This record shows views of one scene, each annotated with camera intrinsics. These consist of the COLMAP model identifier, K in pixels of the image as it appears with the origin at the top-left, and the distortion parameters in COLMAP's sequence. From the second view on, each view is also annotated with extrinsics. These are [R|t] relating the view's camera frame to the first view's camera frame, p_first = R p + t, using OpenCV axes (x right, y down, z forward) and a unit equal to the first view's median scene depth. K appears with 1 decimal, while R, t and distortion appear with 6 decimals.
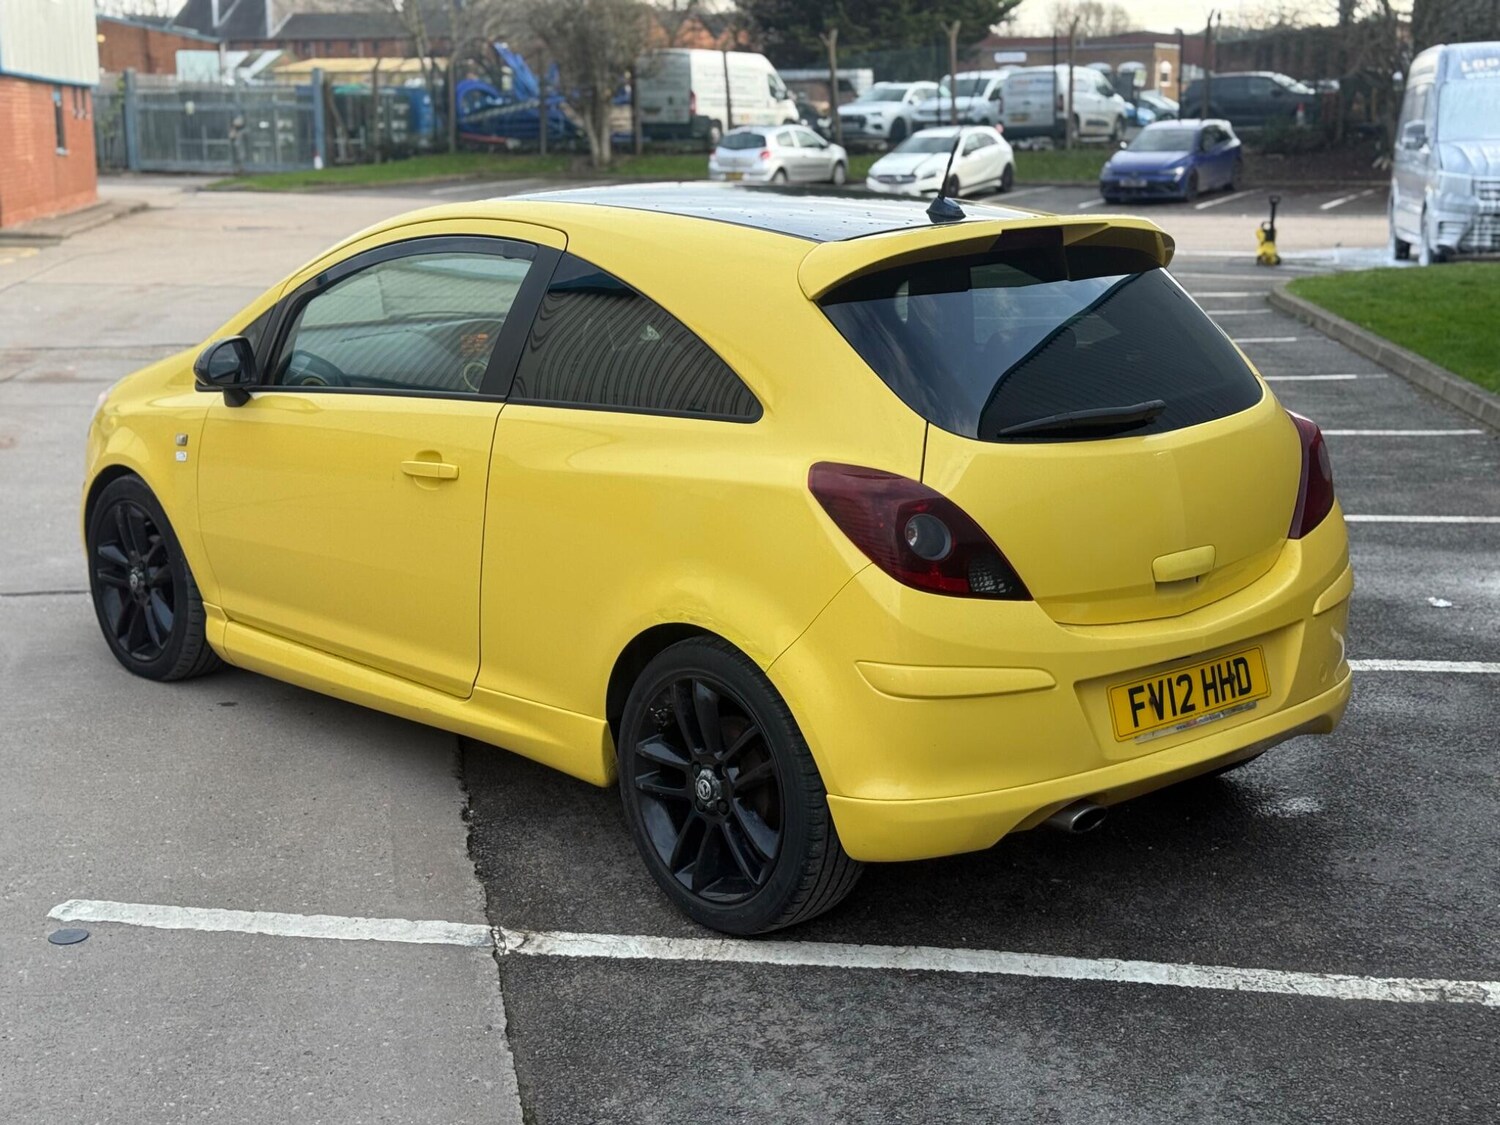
lens RADIAL K [[2095.8, 0, 747.2], [0, 2095.8, 557.4], [0, 0, 1]] dist [0.094565, 0.000000]
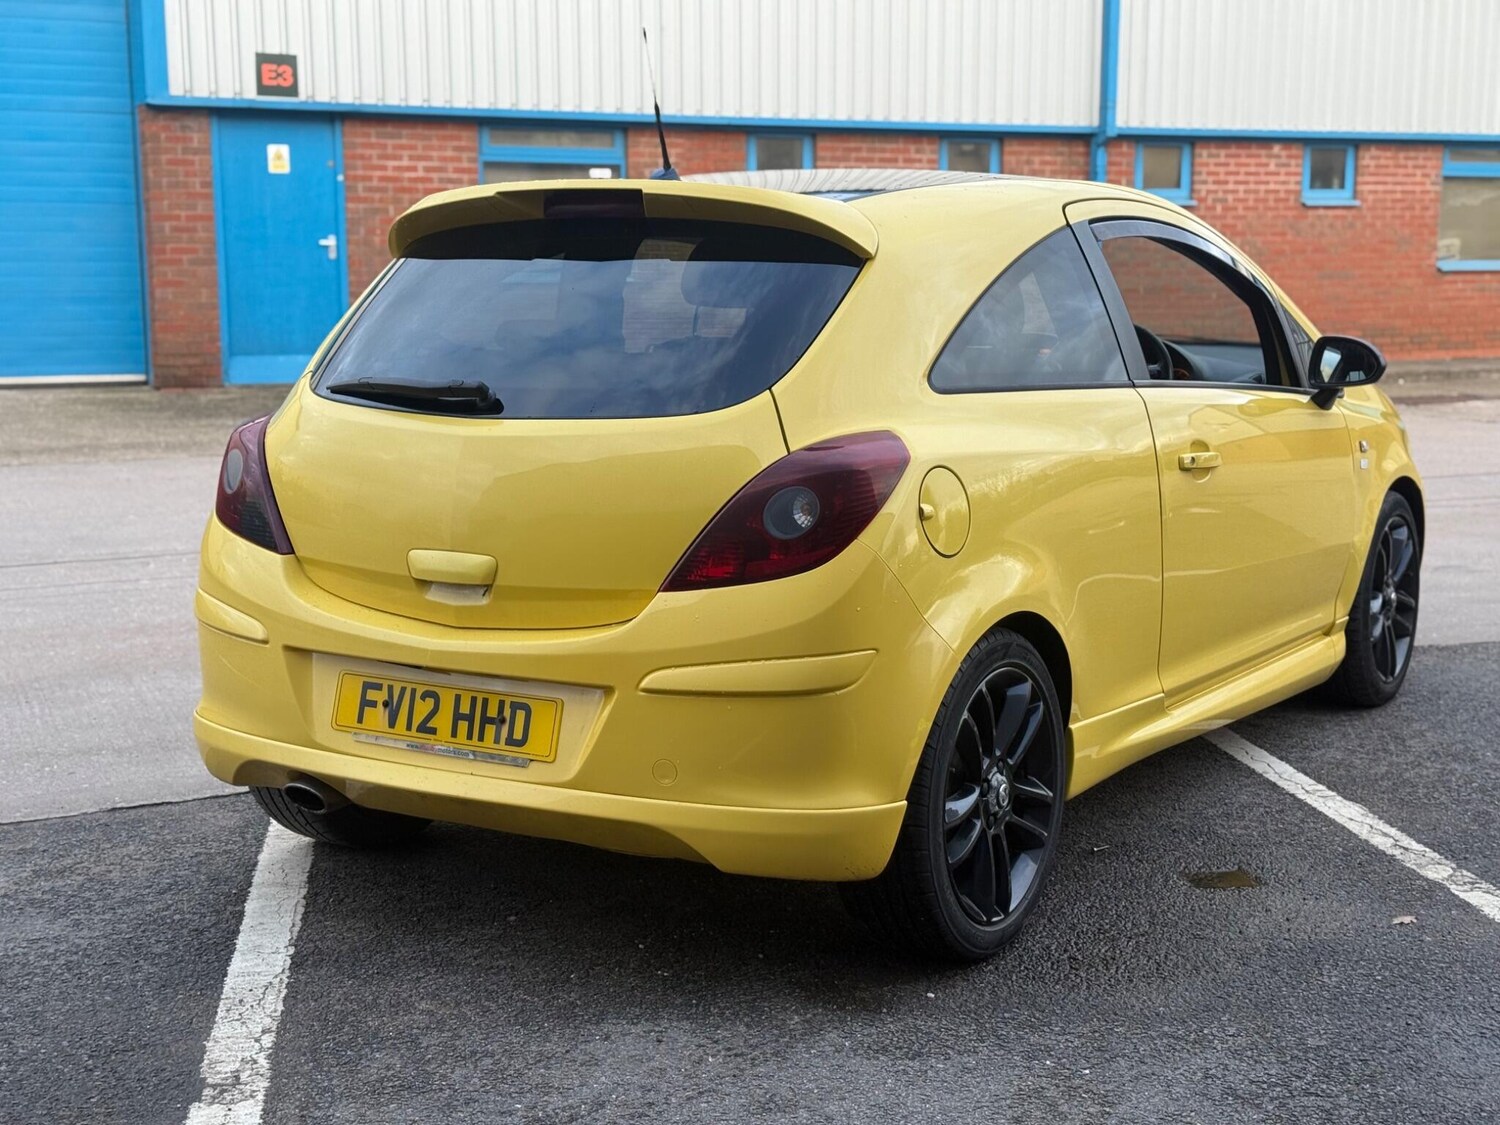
lens RADIAL K [[2095.8, 0, 759.1], [0, 2095.8, 554.6], [0, 0, 1]] dist [0.094565, 0.000000]
pose [[0.274024, 0.138619, -0.951680, 1.051187], [-0.192748, 0.977396, 0.086865, -0.100539], [0.942210, 0.159632, 0.294549, 0.843812]]
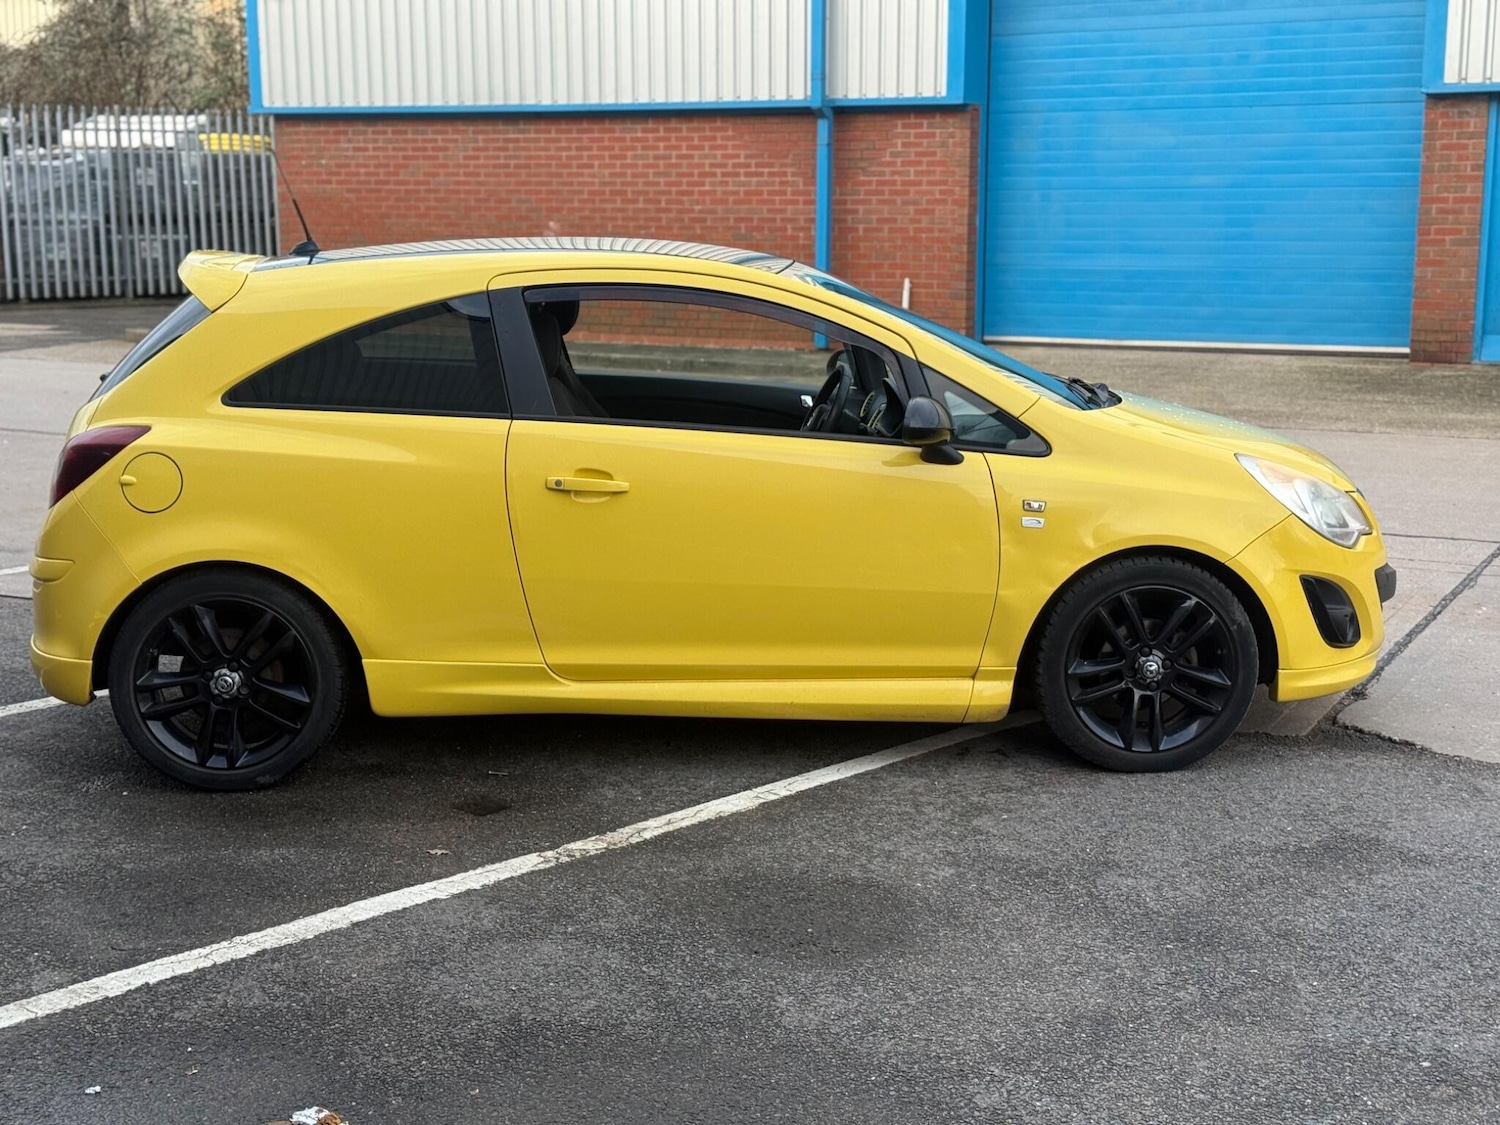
lens RADIAL K [[2095.8, 0, 757.6], [0, 2095.8, 550.9], [0, 0, 1]] dist [0.094565, 0.000000]
pose [[-0.615011, 0.134364, -0.776986, 1.047973], [-0.161112, 0.943175, 0.290628, -0.449183], [0.771884, 0.303921, -0.558415, 2.160313]]
